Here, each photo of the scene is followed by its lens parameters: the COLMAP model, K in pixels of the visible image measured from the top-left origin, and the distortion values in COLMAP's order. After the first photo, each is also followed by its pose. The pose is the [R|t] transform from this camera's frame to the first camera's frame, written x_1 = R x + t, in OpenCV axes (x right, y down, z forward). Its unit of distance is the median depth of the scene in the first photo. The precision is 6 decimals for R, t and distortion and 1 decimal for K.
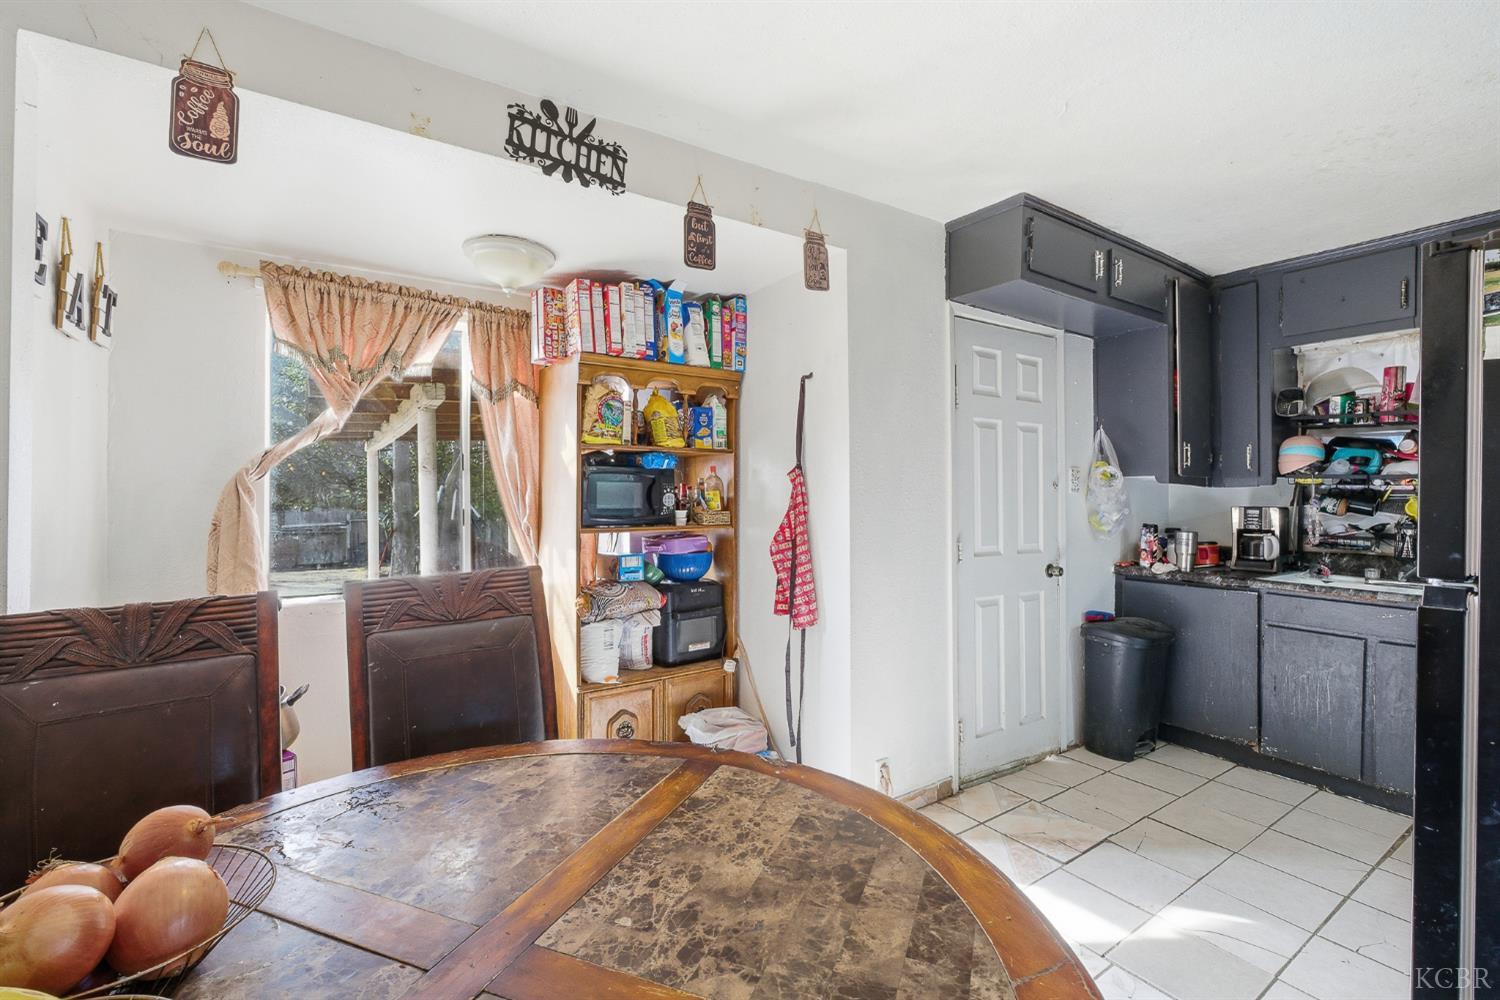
lens RADIAL K [[663.0, 0, 743.5], [0, 663.0, 496.0], [0, 0, 1]] dist [-0.009941, 0.003690]
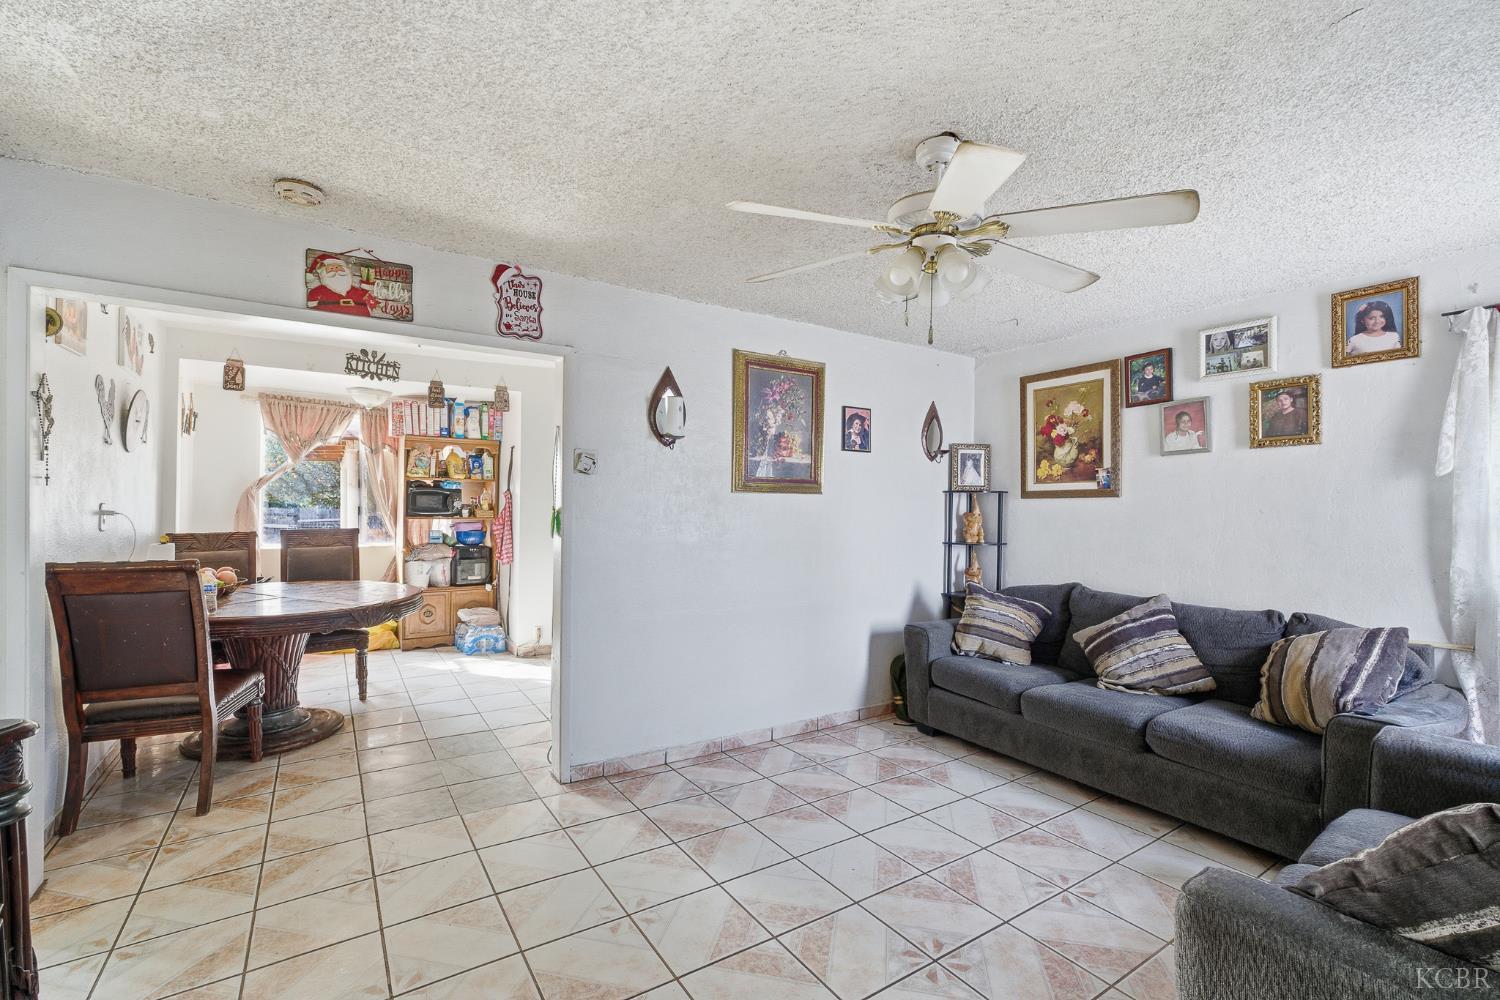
lens RADIAL K [[663.0, 0, 748.3], [0, 663.0, 511.1], [0, 0, 1]] dist [-0.009941, 0.003690]
pose [[0.999622, 0.019331, -0.019571, 0.917976], [-0.019103, 0.999748, 0.011790, -0.015668], [0.019794, -0.011412, 0.999739, -1.131836]]
